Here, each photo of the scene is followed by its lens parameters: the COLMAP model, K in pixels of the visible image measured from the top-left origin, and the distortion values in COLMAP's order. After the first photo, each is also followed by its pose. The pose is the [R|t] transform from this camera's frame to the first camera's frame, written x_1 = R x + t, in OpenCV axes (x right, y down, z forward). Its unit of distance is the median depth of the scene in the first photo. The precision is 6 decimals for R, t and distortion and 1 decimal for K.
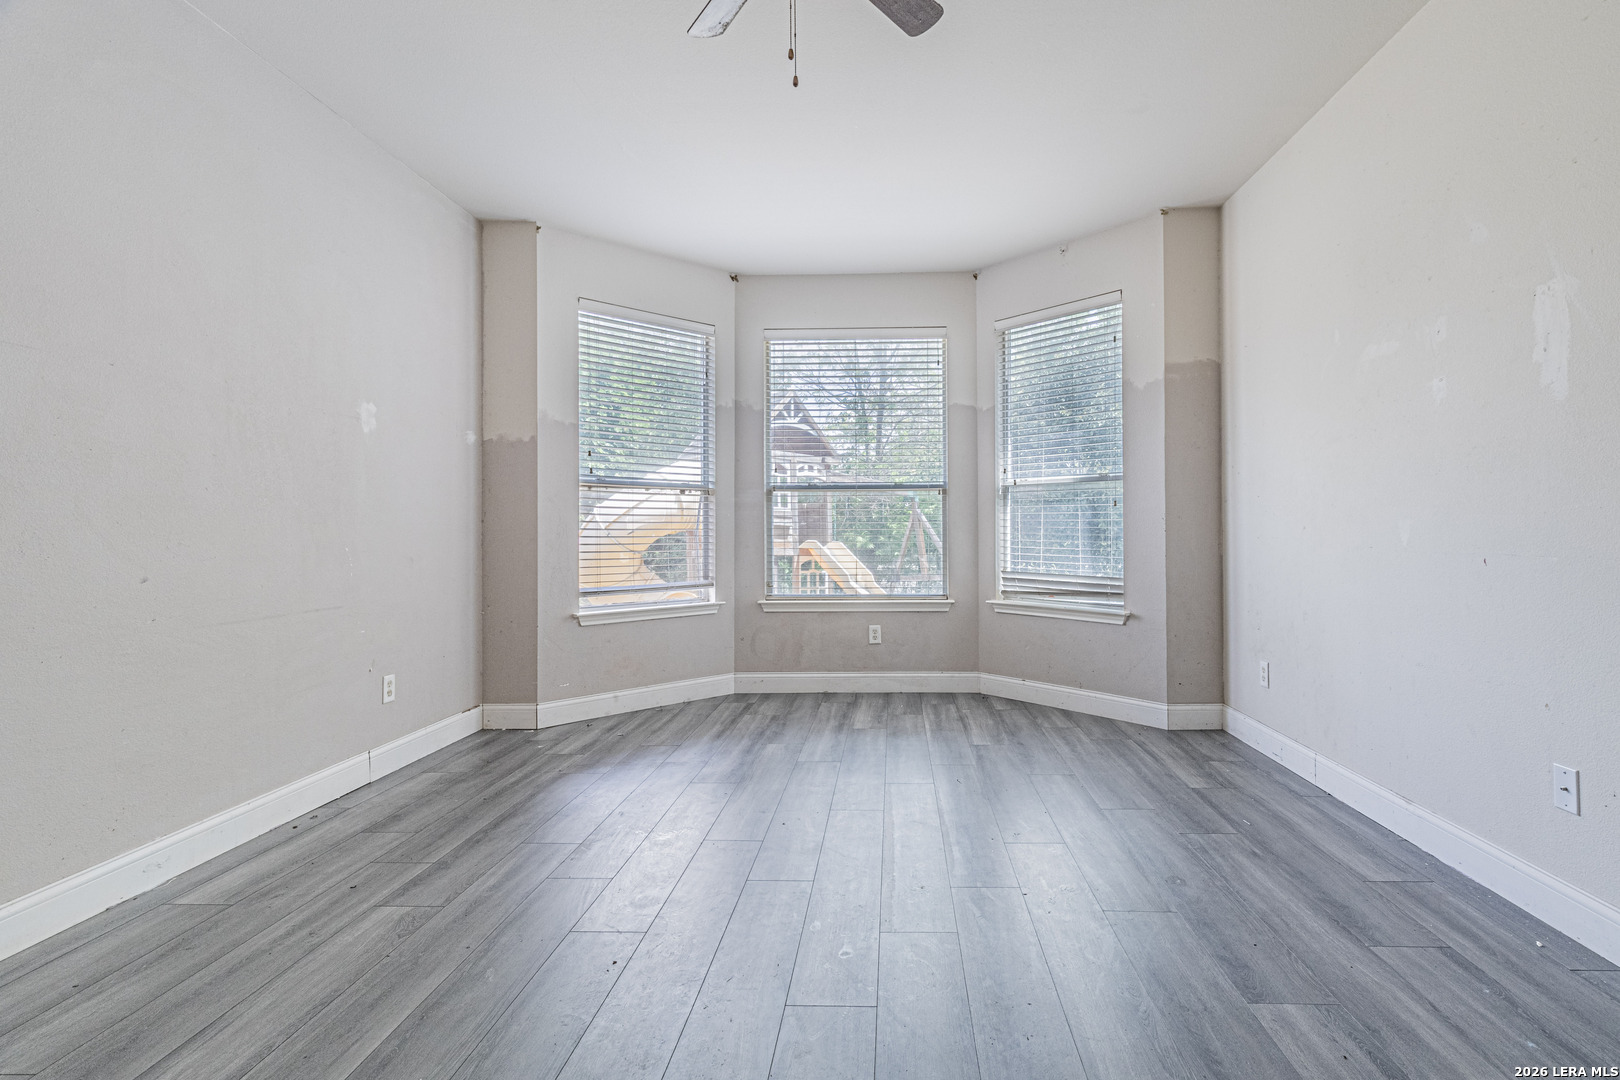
lens RADIAL K [[782.2, 0, 813.6], [0, 782.2, 525.5], [0, 0, 1]] dist [0.009900, 0.000070]
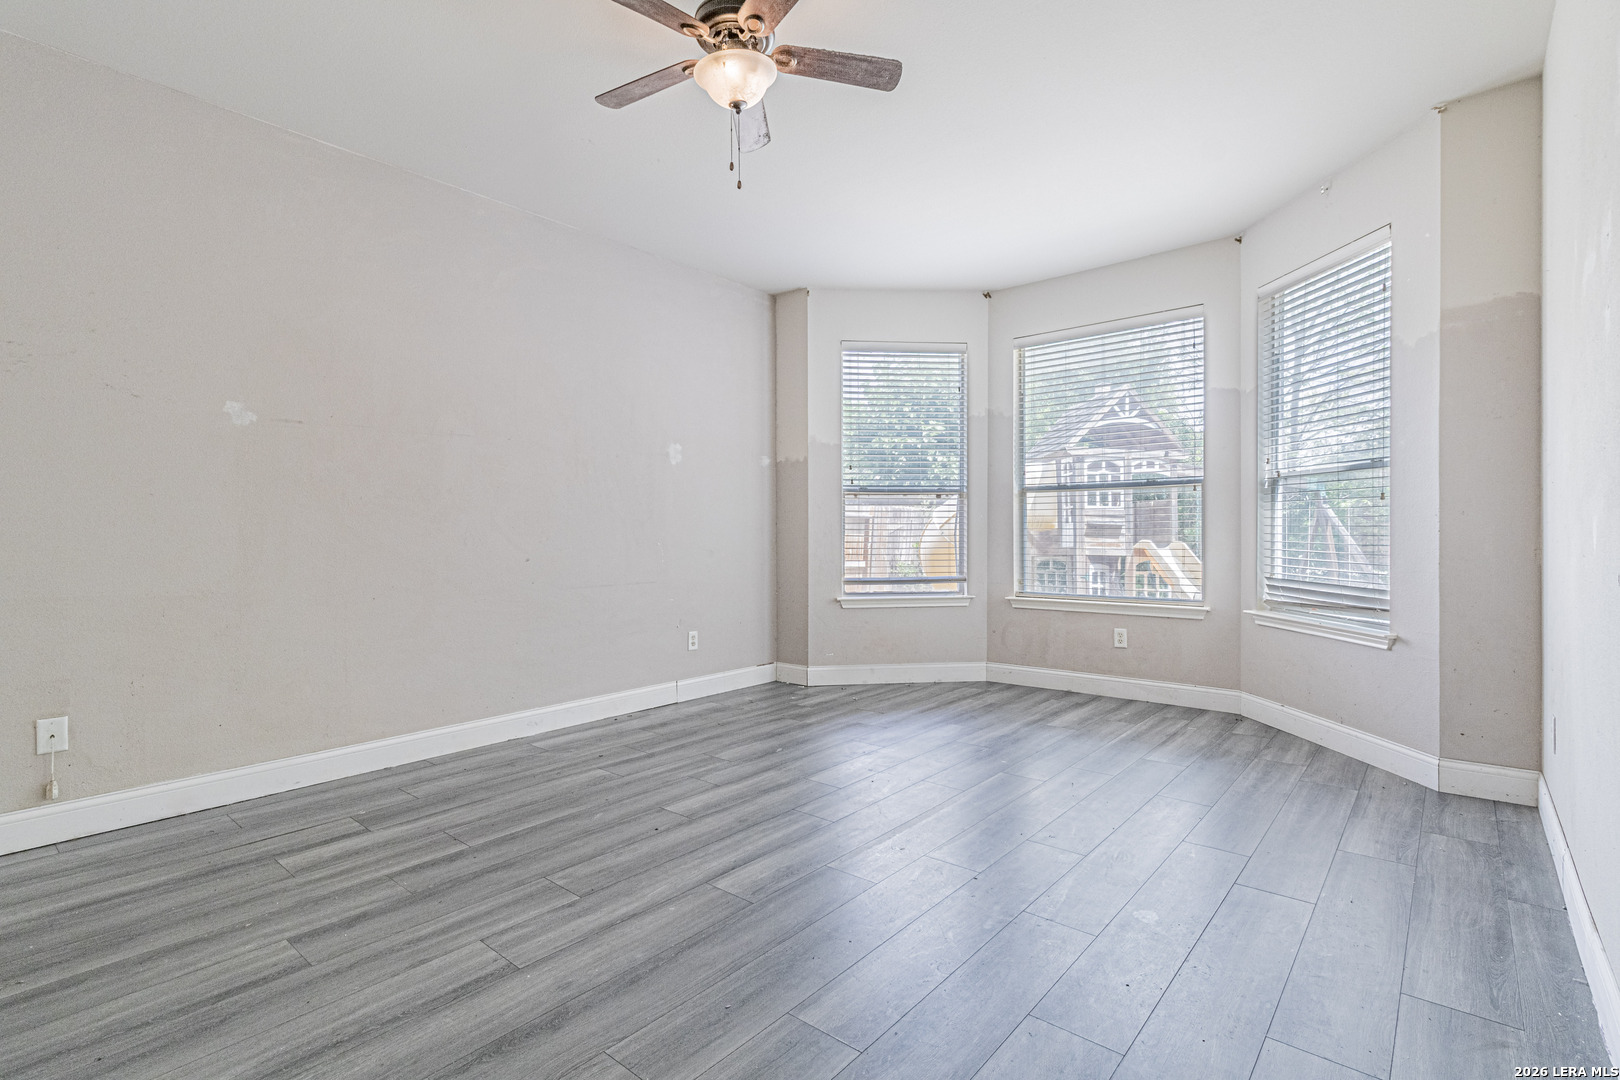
lens RADIAL K [[755.0, 0, 820.2], [0, 755.0, 534.4], [0, 0, 1]] dist [0.005833, 0.000252]
pose [[0.785033, 0.002395, -0.619449, 0.406420], [0.006460, 0.999906, 0.012053, -0.002239], [0.619420, -0.013464, 0.784945, 0.046562]]
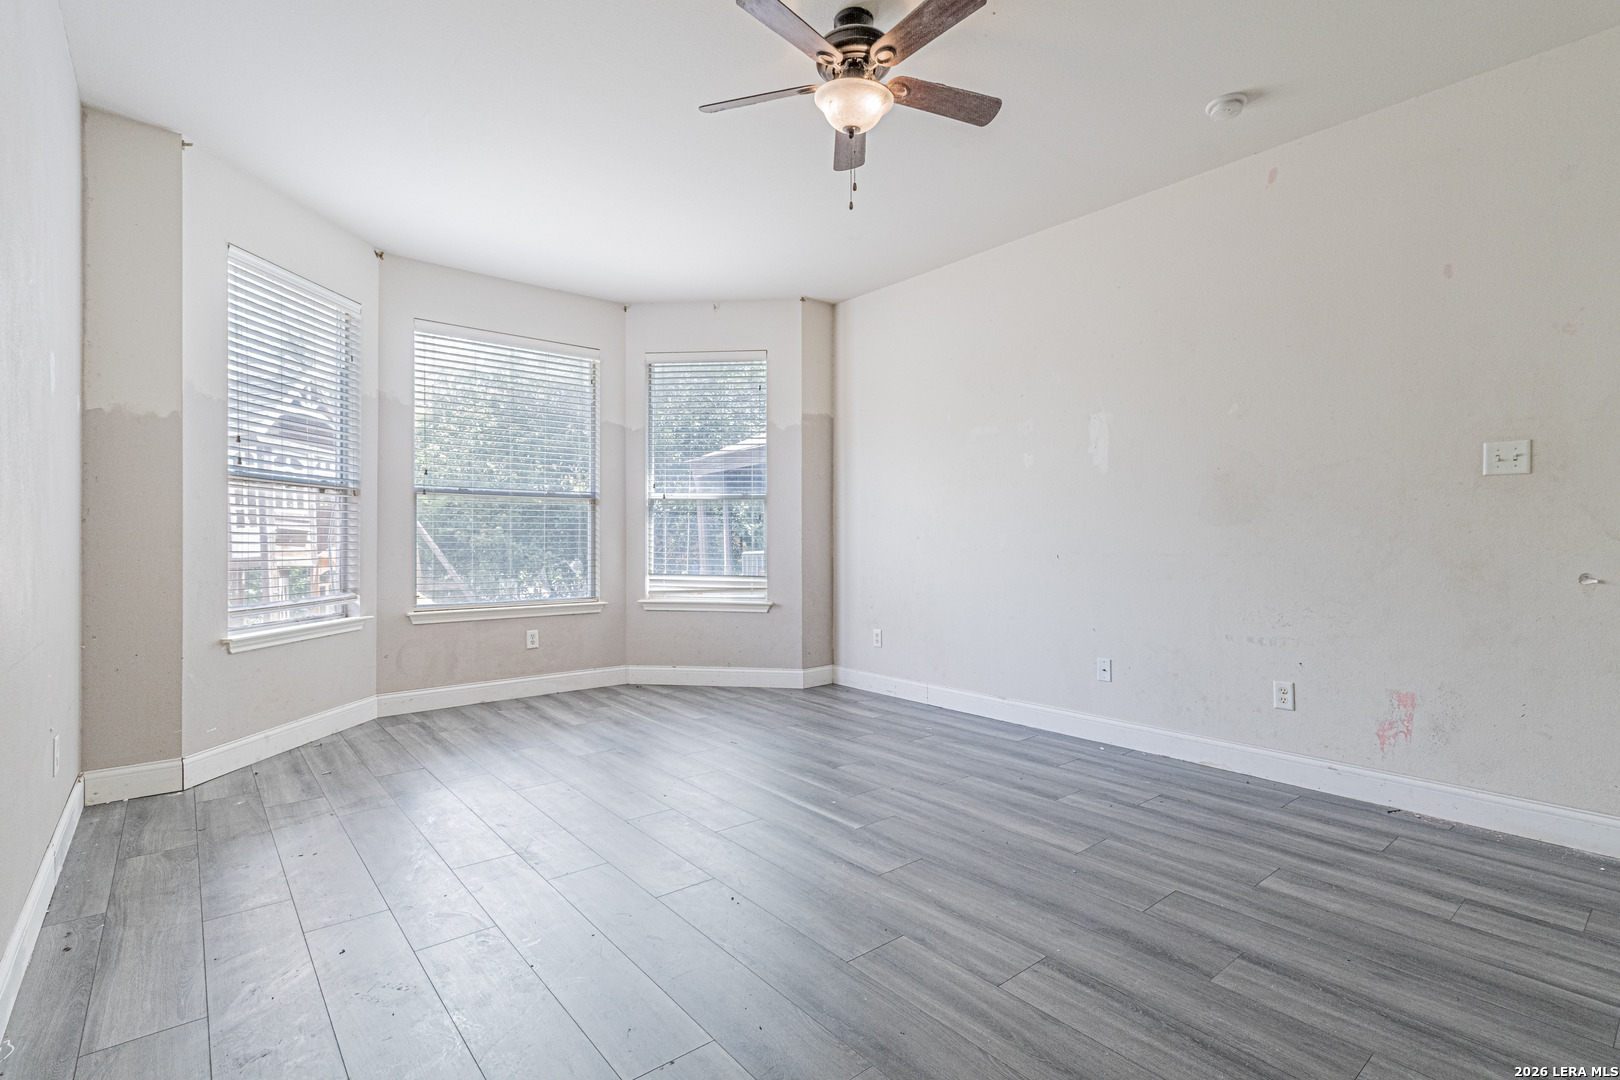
lens RADIAL K [[753.2, 0, 816.5], [0, 753.2, 538.0], [0, 0, 1]] dist [0.004742, 0.000585]
pose [[0.752536, 0.006869, 0.658515, -0.350238], [-0.010442, 0.999944, 0.001503, 0.002365], [-0.658468, -0.008007, 0.752566, 0.021433]]
